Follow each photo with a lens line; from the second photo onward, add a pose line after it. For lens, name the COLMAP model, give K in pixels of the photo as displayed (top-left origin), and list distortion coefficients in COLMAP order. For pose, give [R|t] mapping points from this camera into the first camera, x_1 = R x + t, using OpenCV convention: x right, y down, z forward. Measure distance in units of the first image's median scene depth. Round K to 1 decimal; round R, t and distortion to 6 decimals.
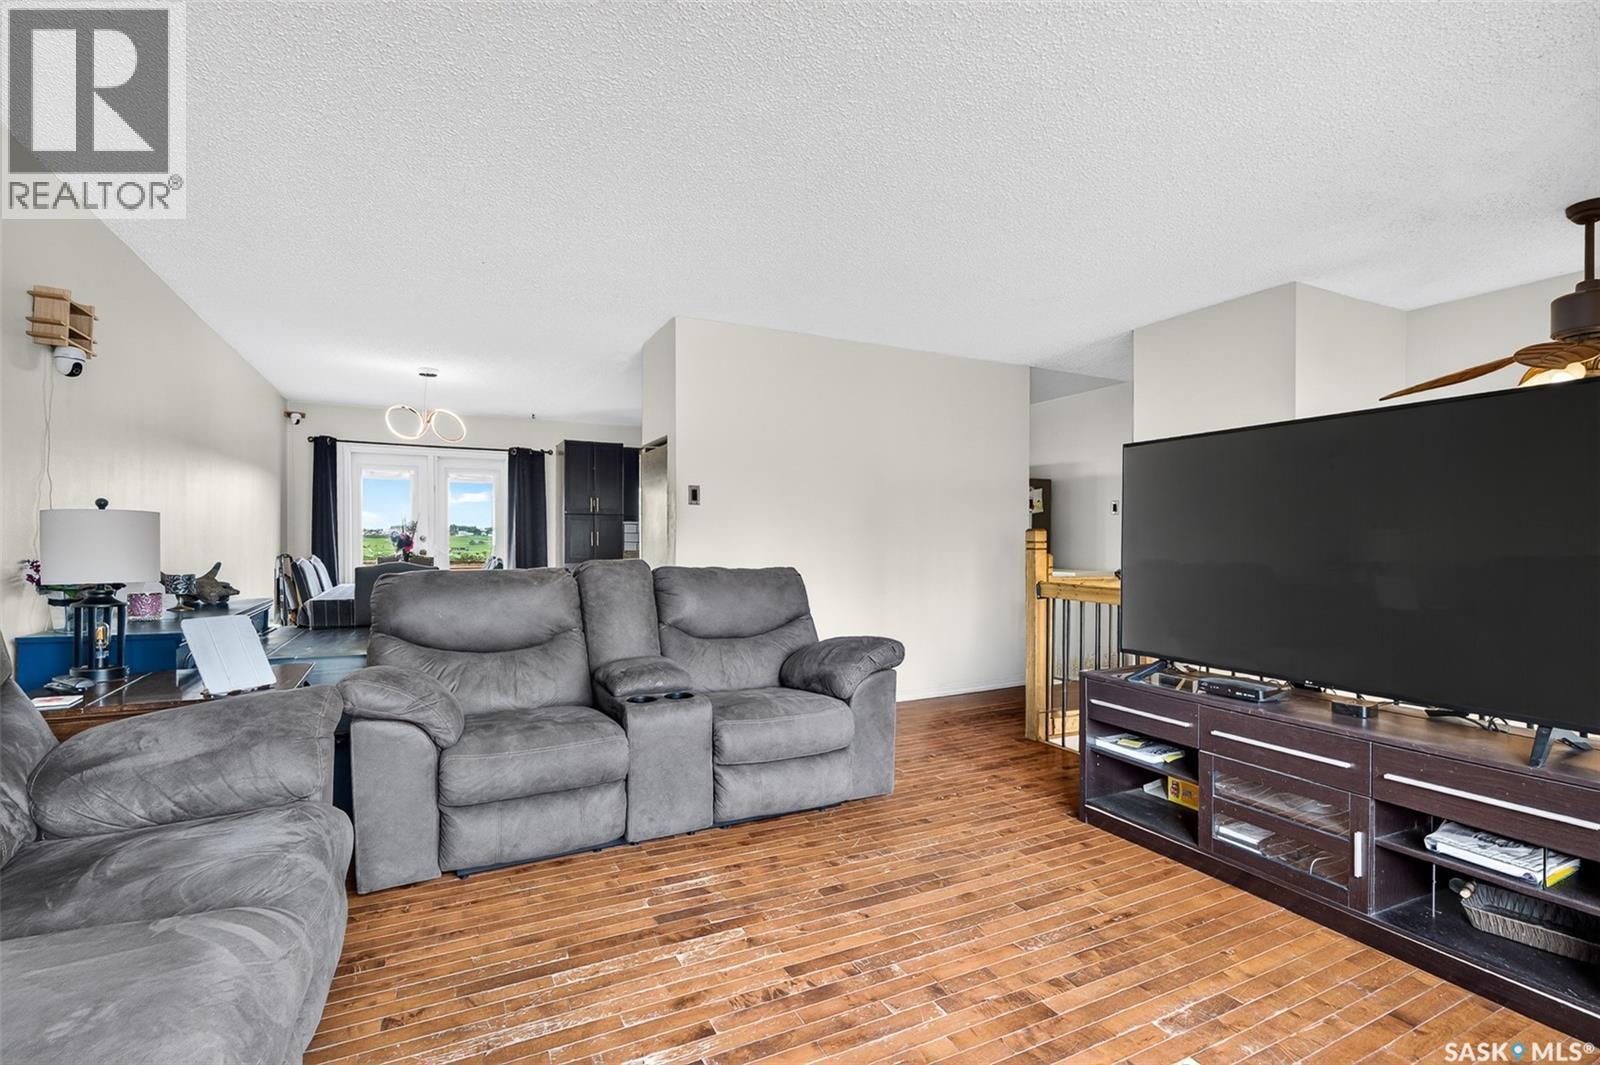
lens RADIAL K [[732.6, 0, 801.4], [0, 732.6, 542.9], [0, 0, 1]] dist [-0.001600, -0.000033]
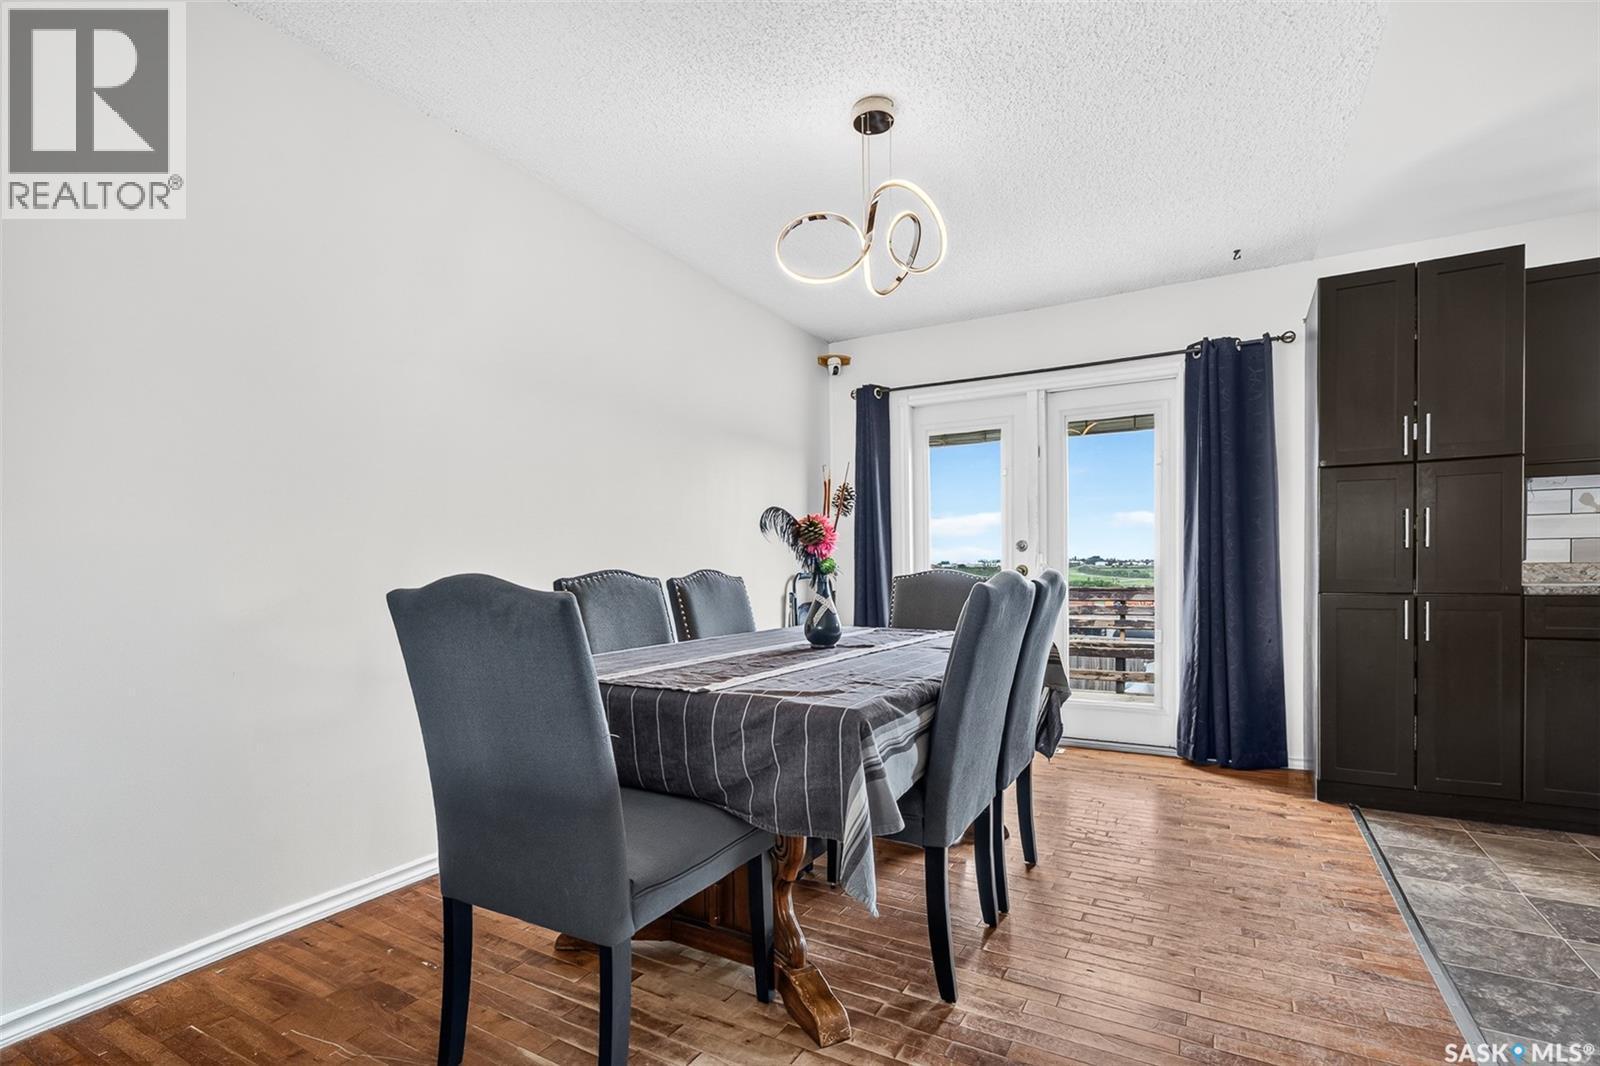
lens RADIAL K [[725.1, 0, 796.8], [0, 725.1, 583.3], [0, 0, 1]] dist [0.001422, 0.001211]
pose [[0.552473, -0.000089, -0.833530, -0.461786], [0.005889, 0.999975, 0.003797, 0.054278], [0.833510, -0.007007, 0.552460, 1.642038]]
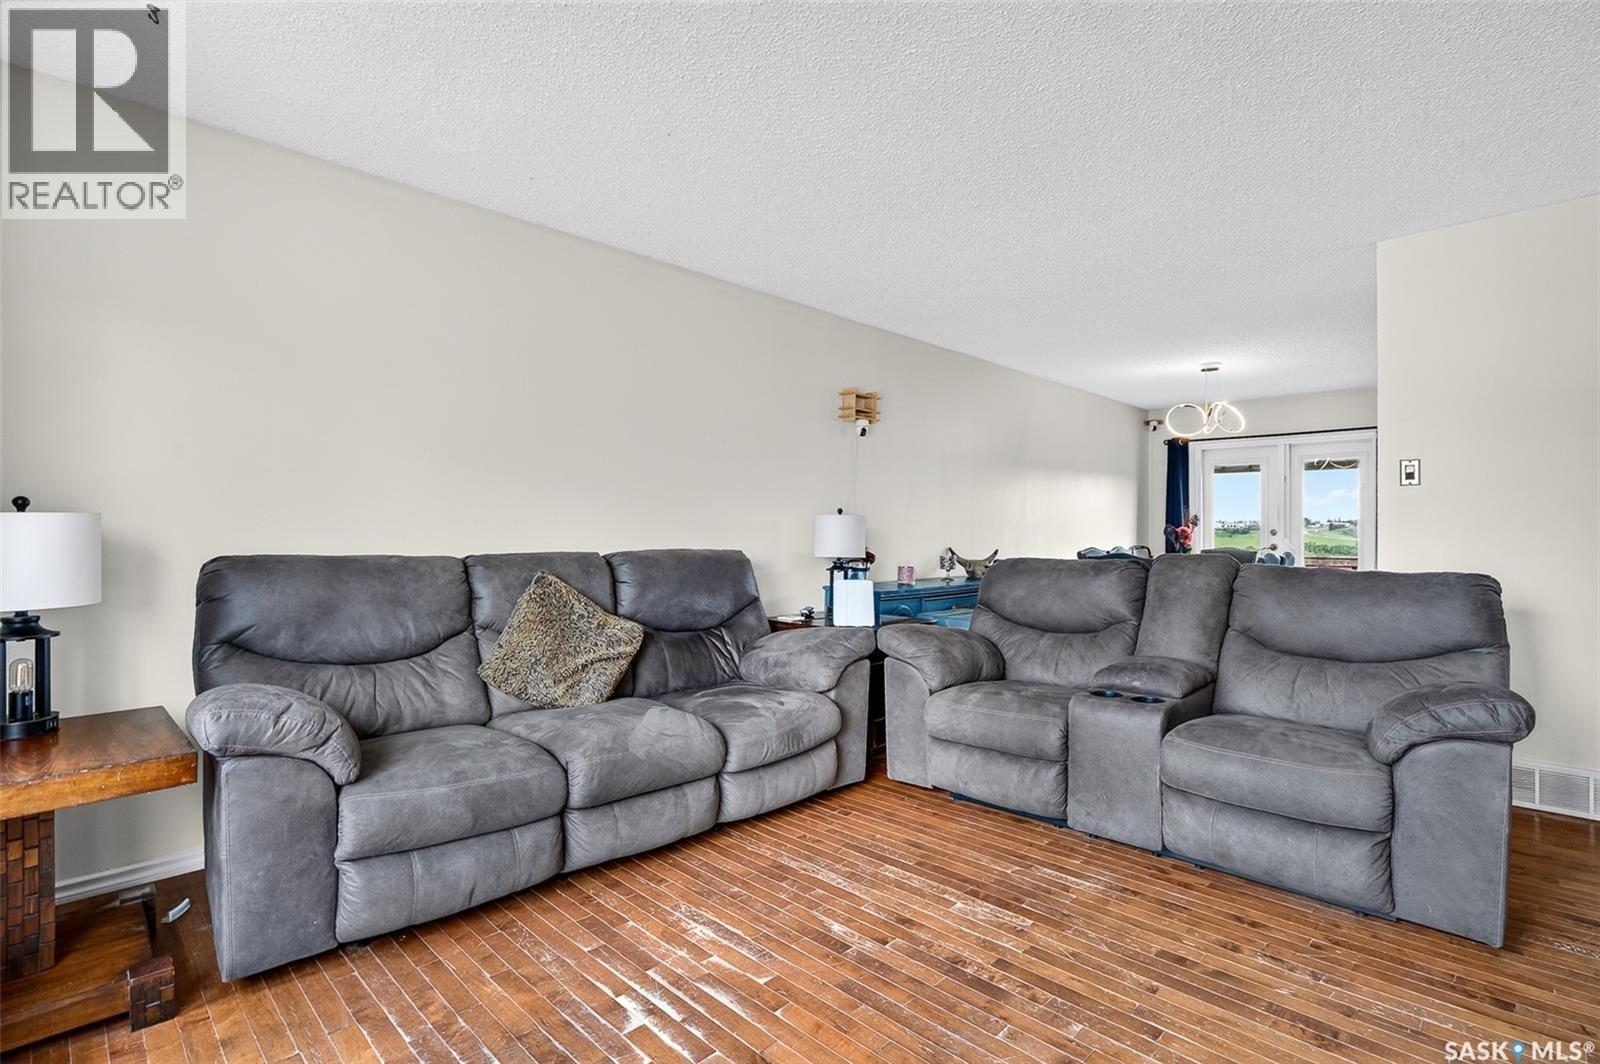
lens RADIAL K [[749.9, 0, 800.0], [0, 749.9, 532.0], [0, 0, 1]] dist [-0.000994, 0.000451]
pose [[0.335552, -0.001207, -0.942021, 0.573132], [-0.005102, 0.999982, -0.003098, 0.001321], [0.942008, 0.005846, 0.335540, 0.266189]]
